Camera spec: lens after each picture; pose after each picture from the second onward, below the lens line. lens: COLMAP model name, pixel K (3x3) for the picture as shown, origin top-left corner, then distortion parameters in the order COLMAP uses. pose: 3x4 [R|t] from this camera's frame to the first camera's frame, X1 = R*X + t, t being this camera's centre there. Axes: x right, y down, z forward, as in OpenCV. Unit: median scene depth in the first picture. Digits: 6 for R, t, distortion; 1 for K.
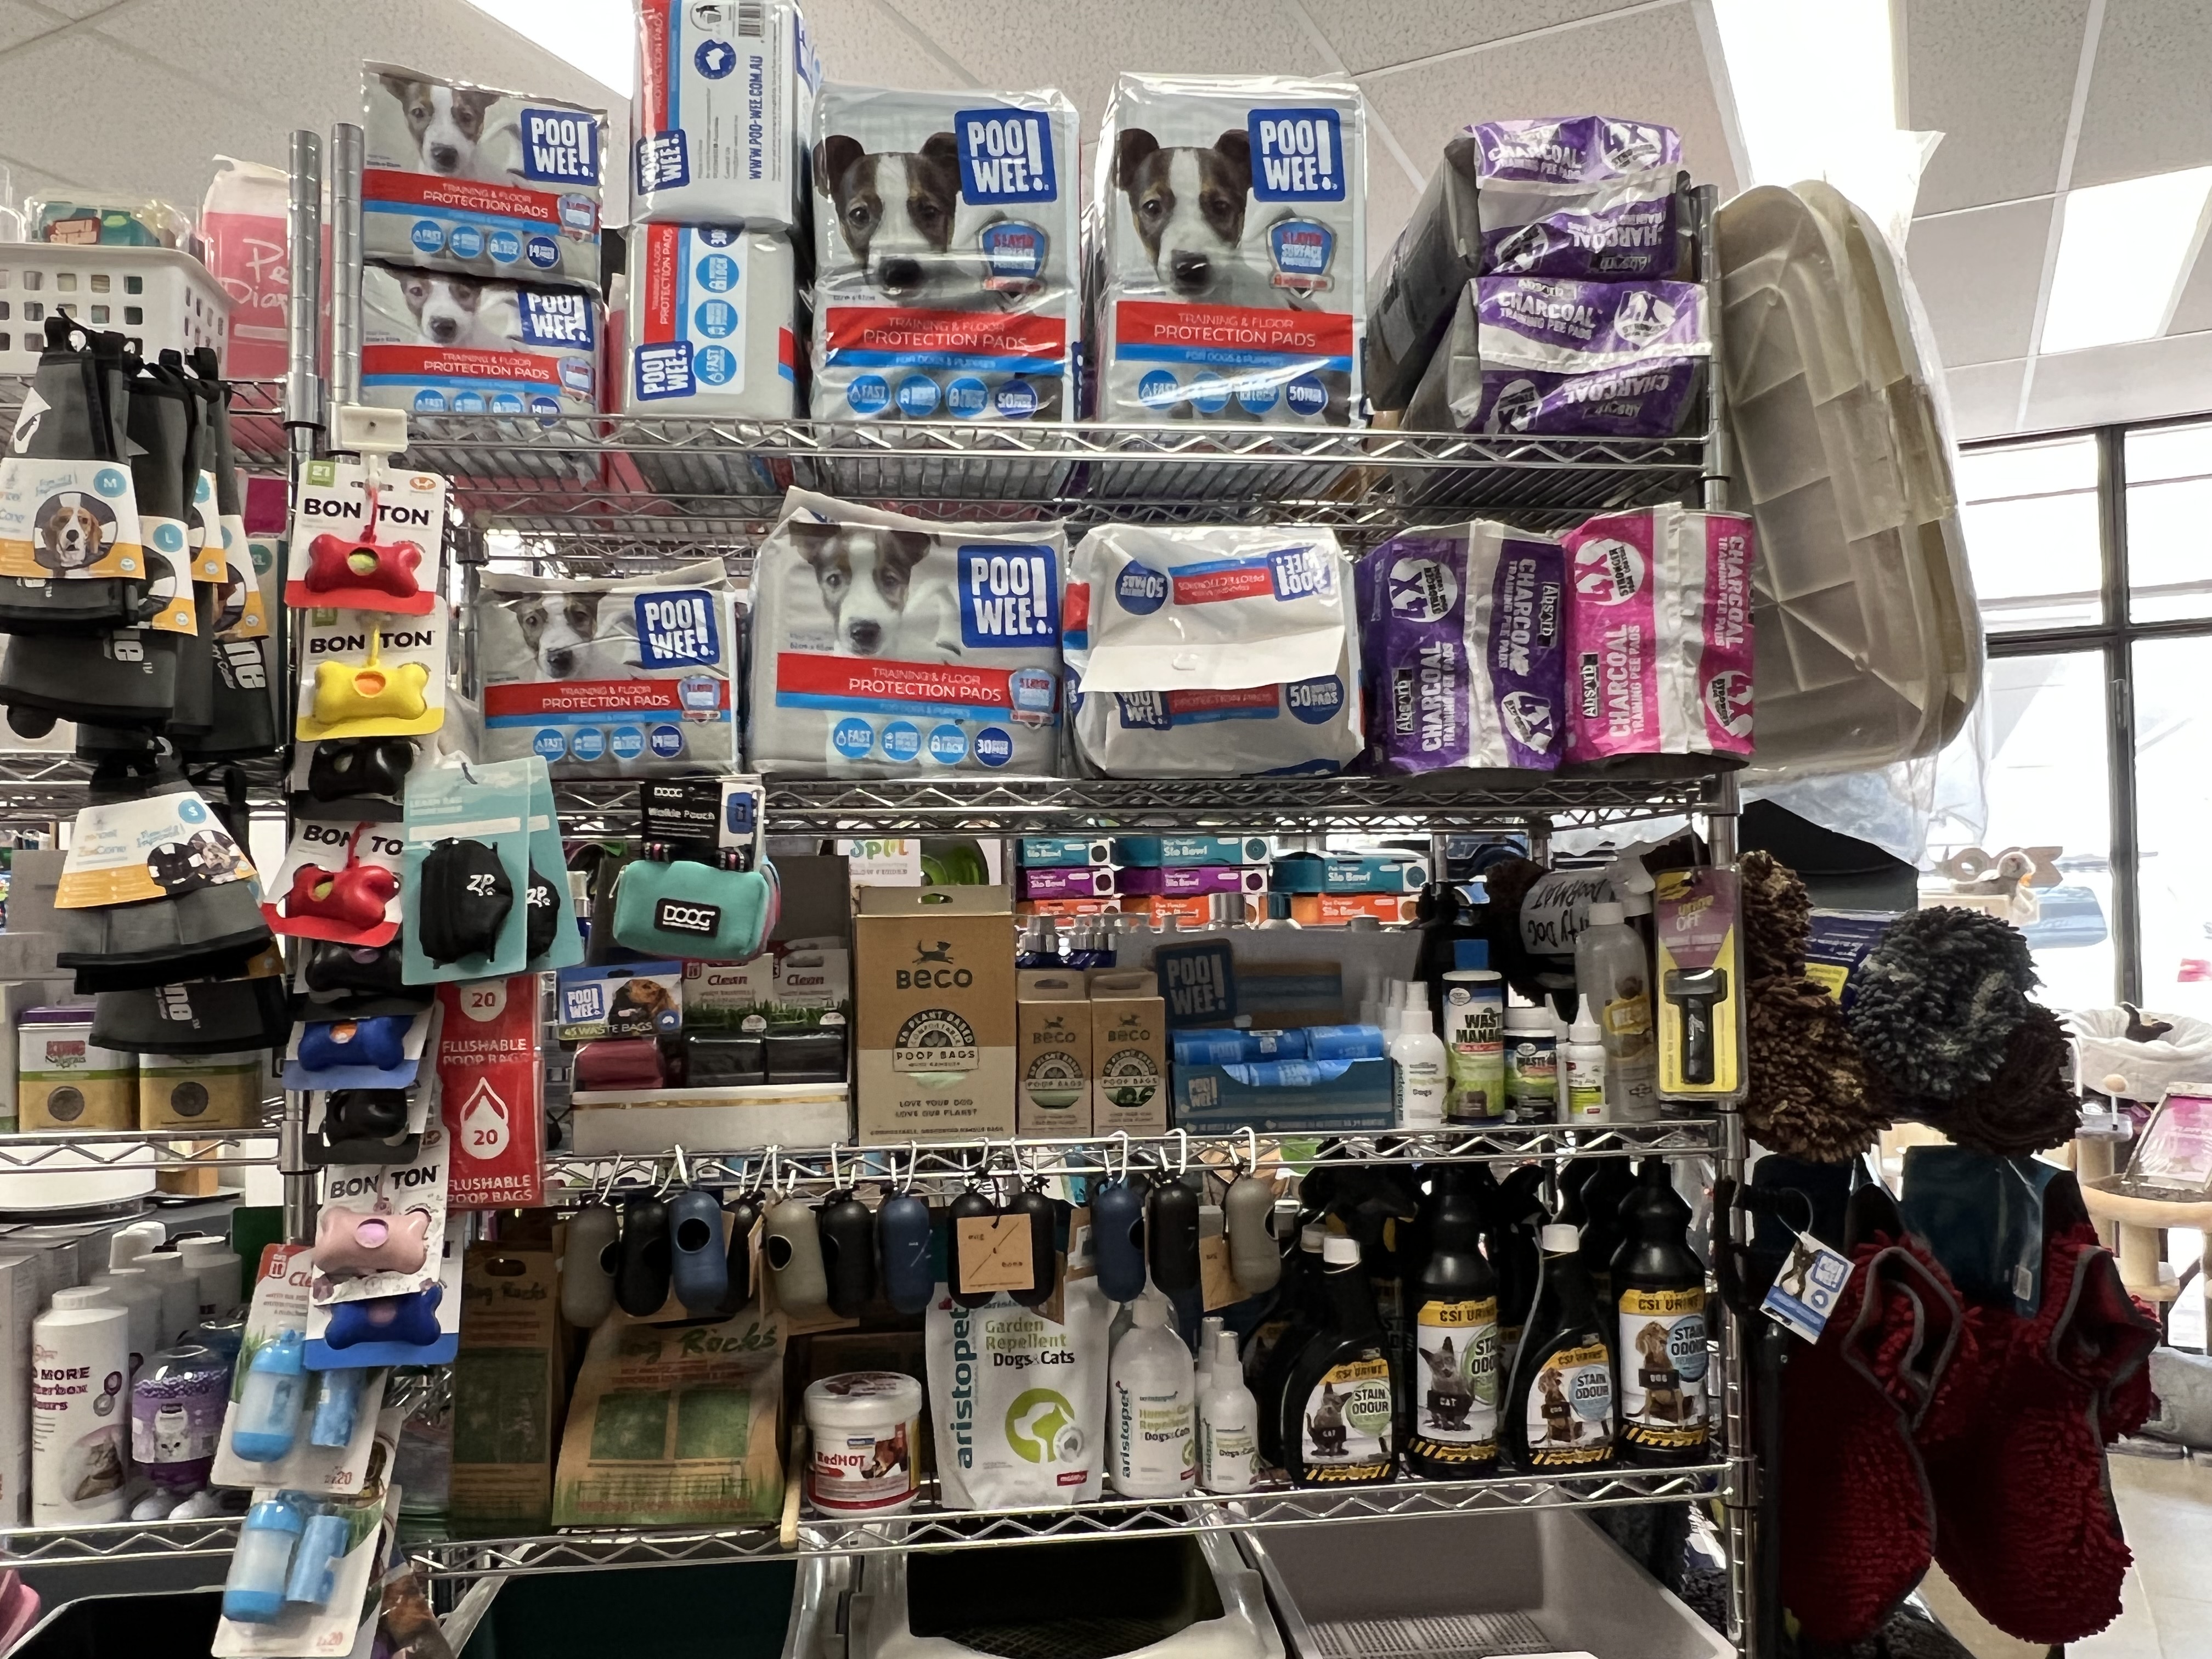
lens RADIAL K [[1659.2, 0, 1104.0], [0, 1659.2, 847.0], [0, 0, 1]] dist [0.003253, -0.004361]
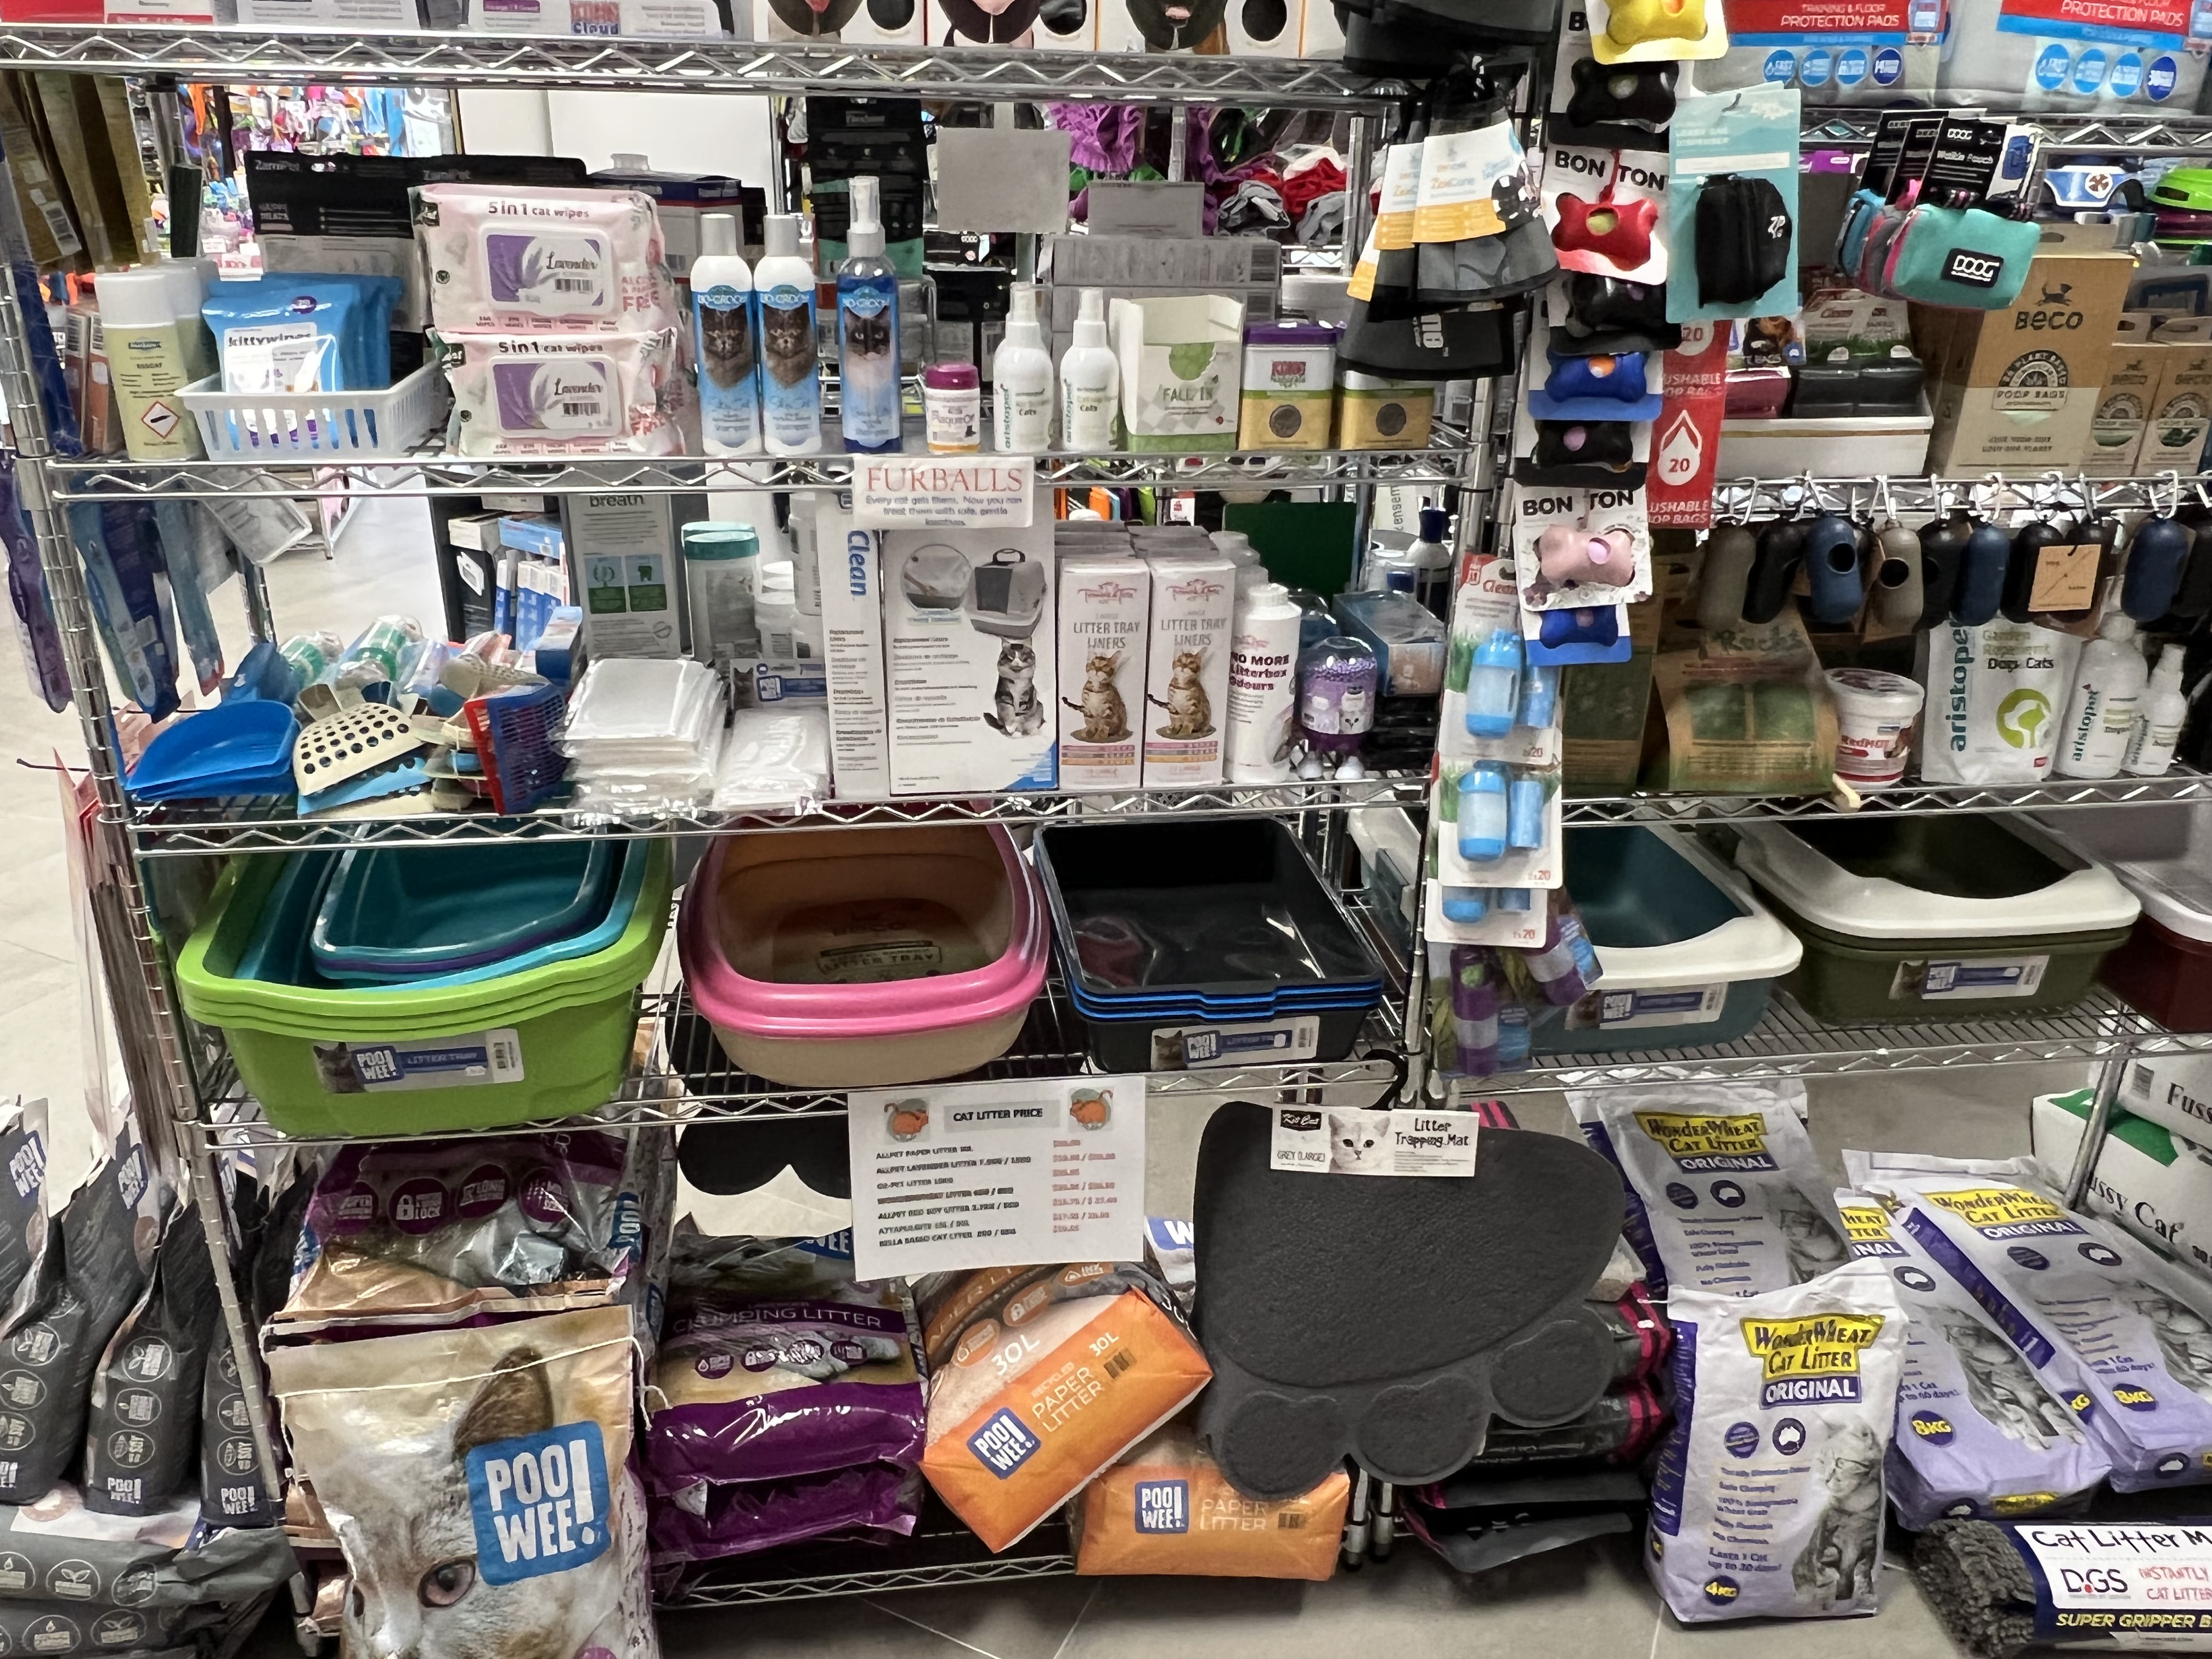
lens RADIAL K [[1659.2, 0, 1108.5], [0, 1659.2, 831.2], [0, 0, 1]] dist [0.003253, -0.004361]
pose [[0.999234, 0.023606, 0.031214, -0.749663], [-0.034737, 0.902344, 0.429614, -0.061841], [-0.018024, -0.430369, 0.902473, -0.079136]]
